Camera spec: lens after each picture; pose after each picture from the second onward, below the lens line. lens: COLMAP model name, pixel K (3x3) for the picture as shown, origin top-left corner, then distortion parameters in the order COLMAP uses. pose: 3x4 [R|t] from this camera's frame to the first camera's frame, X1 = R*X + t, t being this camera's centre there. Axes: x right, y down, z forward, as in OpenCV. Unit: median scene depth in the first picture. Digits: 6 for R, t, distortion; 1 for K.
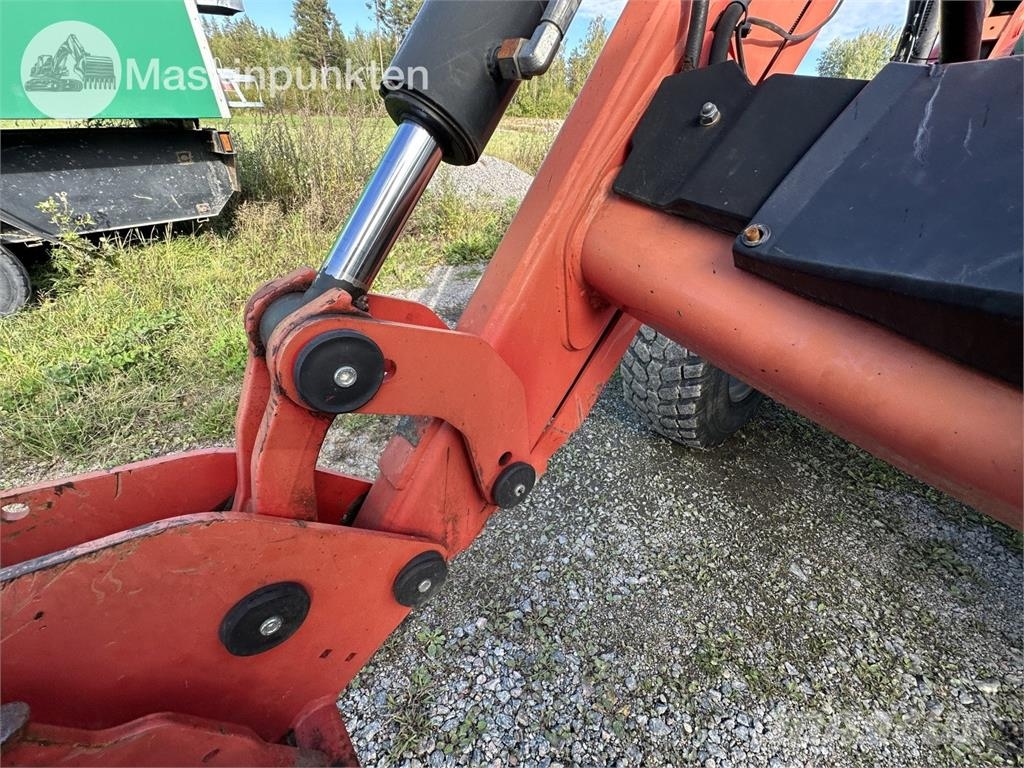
lens RADIAL K [[409.1, 0, 509.8], [0, 409.1, 384.4], [0, 0, 1]] dist [-0.001686, 0.000288]
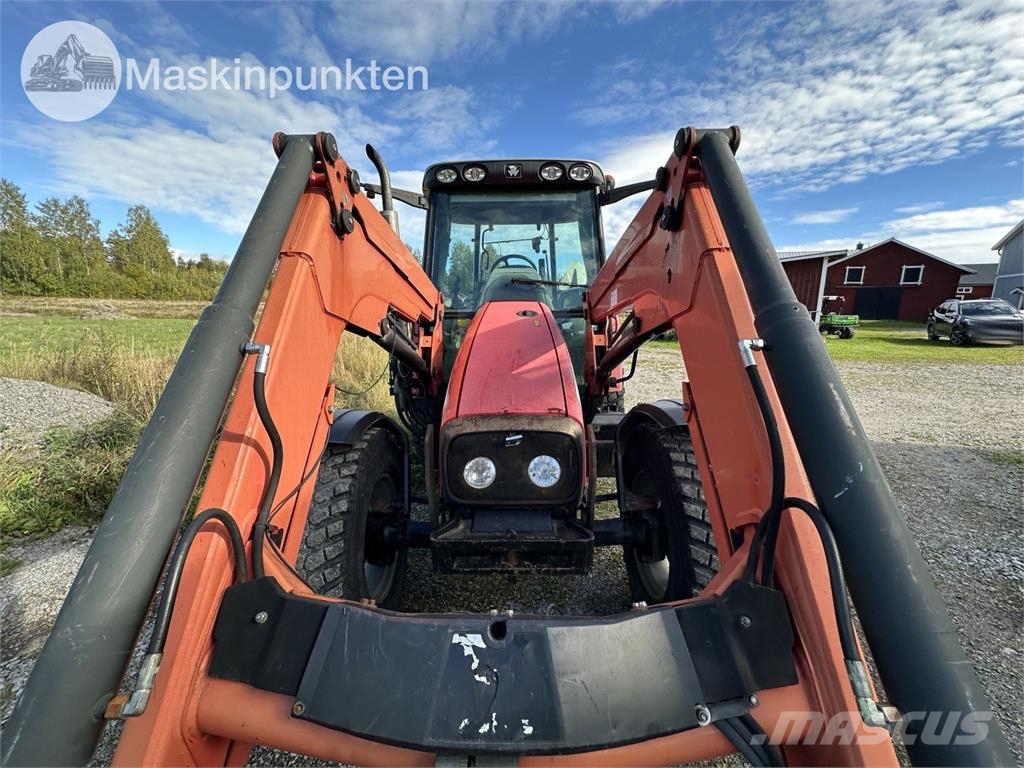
lens RADIAL K [[409.1, 0, 509.8], [0, 409.1, 384.4], [0, 0, 1]] dist [-0.001686, 0.000288]
pose [[0.648053, -0.160085, 0.744580, 0.005209], [0.413907, 0.894704, -0.167886, -0.277792], [-0.639303, 0.416986, 0.646076, -0.451146]]
